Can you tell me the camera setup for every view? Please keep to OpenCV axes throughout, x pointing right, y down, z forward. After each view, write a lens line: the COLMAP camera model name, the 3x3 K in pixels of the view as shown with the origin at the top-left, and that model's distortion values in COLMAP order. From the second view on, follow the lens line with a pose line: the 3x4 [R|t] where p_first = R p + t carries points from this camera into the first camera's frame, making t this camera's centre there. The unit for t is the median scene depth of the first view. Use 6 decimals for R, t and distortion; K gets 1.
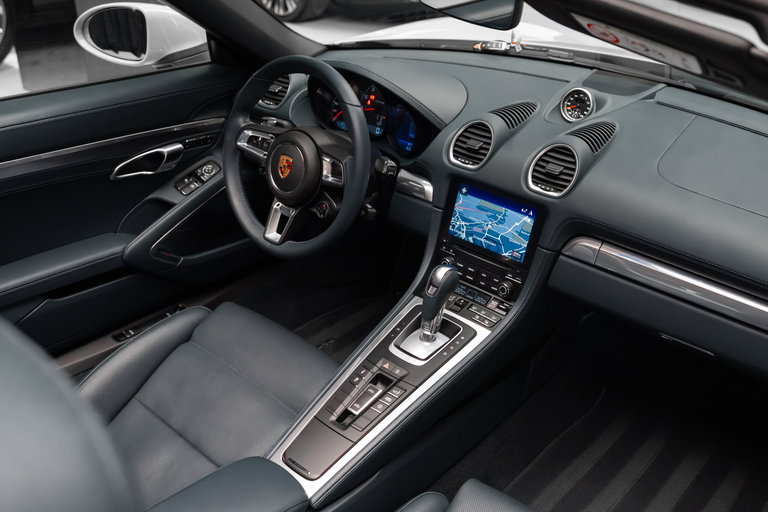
lens RADIAL K [[696.2, 0, 390.9], [0, 696.2, 241.3], [0, 0, 1]] dist [-0.004870, 0.037163]
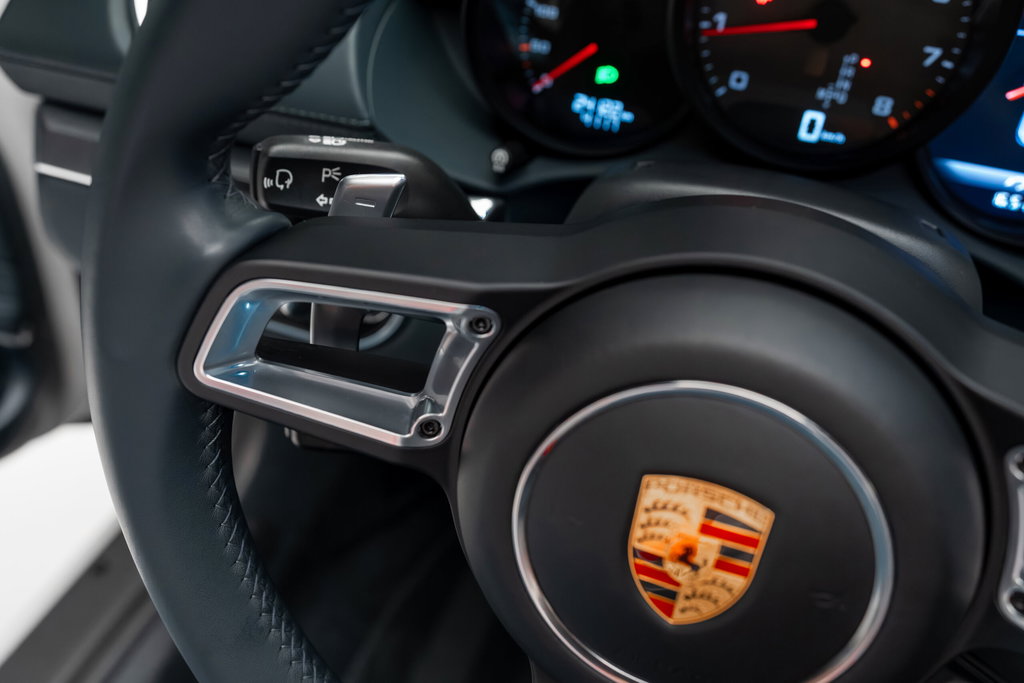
lens RADIAL K [[901.8, 0, 497.7], [0, 901.8, 349.4], [0, 0, 1]] dist [0.014210, 0.011826]
pose [[0.927199, -0.214062, 0.307376, -0.216819], [0.146141, 0.962313, 0.229339, -0.178627], [-0.344885, -0.167722, 0.923539, 0.799016]]
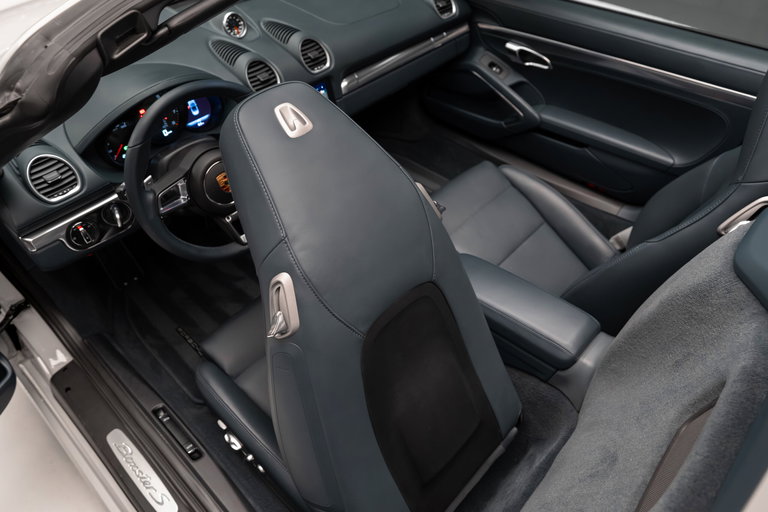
lens RADIAL K [[536.0, 0, 385.2], [0, 536.0, 256.0], [0, 0, 1]] dist [0.005563, -0.003800]
pose [[0.032012, -0.726719, 0.686188, -0.769835], [0.488325, 0.610393, 0.623666, -0.419419], [-0.872074, 0.315118, 0.374415, 0.454470]]
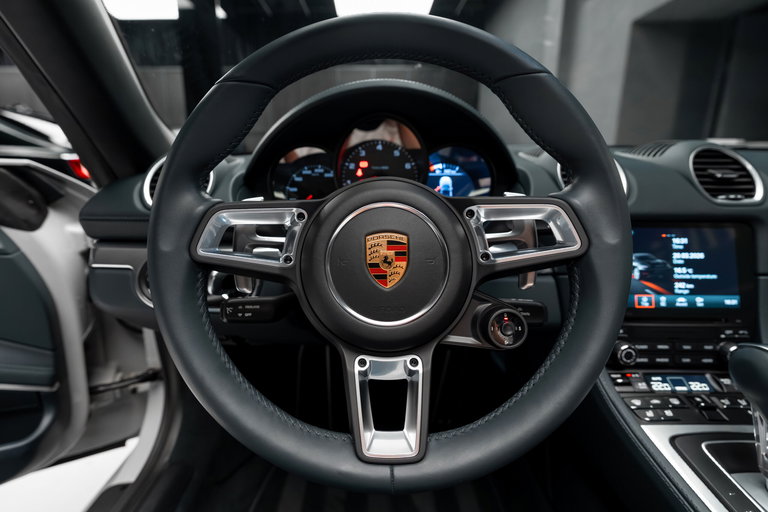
lens RADIAL K [[364.3, 0, 362.2], [0, 364.3, 250.3], [0, 0, 1]] dist [0.000282, -0.001022]
pose [[0.758144, -0.164756, 0.630930, -0.277394], [0.325019, 0.934278, -0.146582, -0.079695], [-0.565314, 0.316195, 0.761867, 0.786096]]
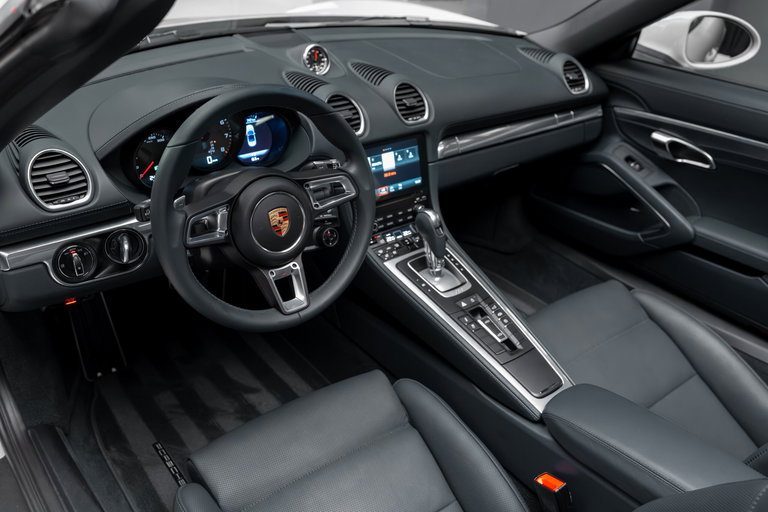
lens RADIAL K [[696.2, 0, 383.1], [0, 696.2, 255.9], [0, 0, 1]] dist [-0.004870, 0.037163]
pose [[0.170491, -0.503071, 0.847262, -0.789821], [0.419694, 0.815029, 0.399480, -0.327166], [-0.891510, 0.287483, 0.350091, 0.573917]]
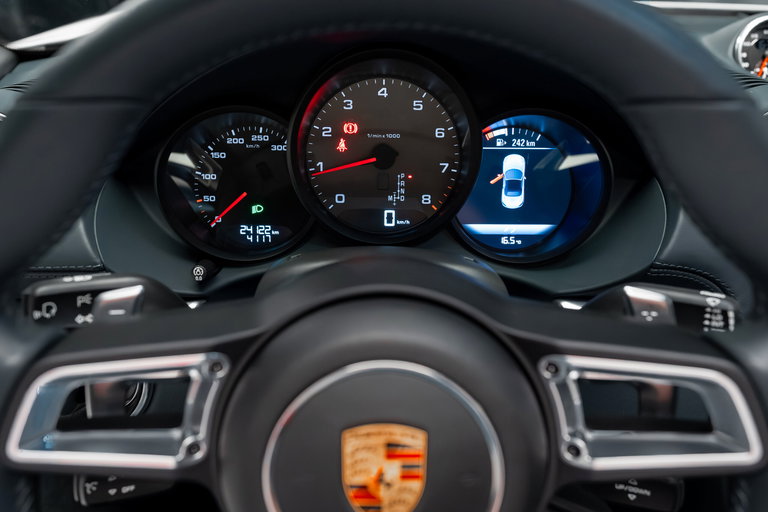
lens RADIAL K [[663.1, 0, 375.4], [0, 663.1, 267.7], [0, 0, 1]] dist [0.010191, 0.001407]
pose [[0.745739, -0.300483, 0.594628, -0.237607], [0.318053, 0.944812, 0.078562, -0.171346], [-0.585419, 0.130537, 0.800153, 0.775535]]
